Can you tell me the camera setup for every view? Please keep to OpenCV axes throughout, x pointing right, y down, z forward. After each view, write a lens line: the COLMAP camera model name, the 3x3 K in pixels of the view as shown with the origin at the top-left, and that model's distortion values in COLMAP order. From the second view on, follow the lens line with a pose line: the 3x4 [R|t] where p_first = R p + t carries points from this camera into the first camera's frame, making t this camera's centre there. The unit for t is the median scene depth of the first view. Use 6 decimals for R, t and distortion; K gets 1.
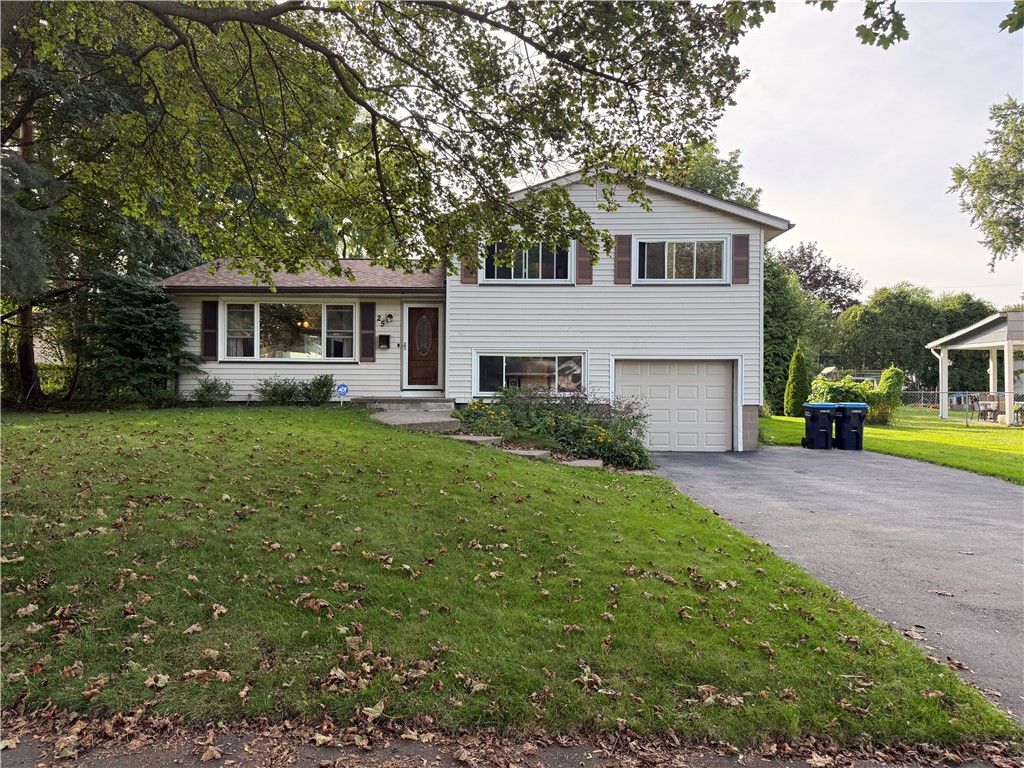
lens RADIAL K [[824.5, 0, 512.6], [0, 824.5, 365.7], [0, 0, 1]] dist [0.178532, -0.322681]
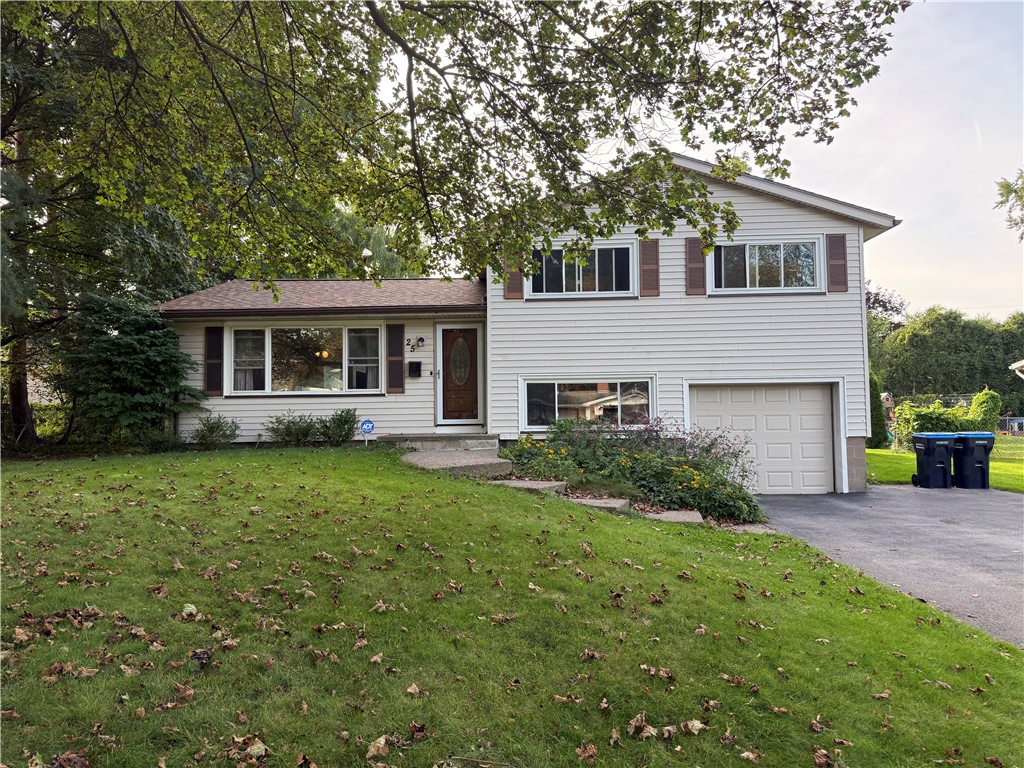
lens RADIAL K [[824.5, 0, 512.6], [0, 824.5, 365.7], [0, 0, 1]] dist [0.178532, -0.322681]
pose [[0.999539, -0.019675, -0.023110, -0.035022], [0.018735, 0.999014, -0.040243, 0.003681], [0.023879, 0.039791, 0.998923, 0.151218]]
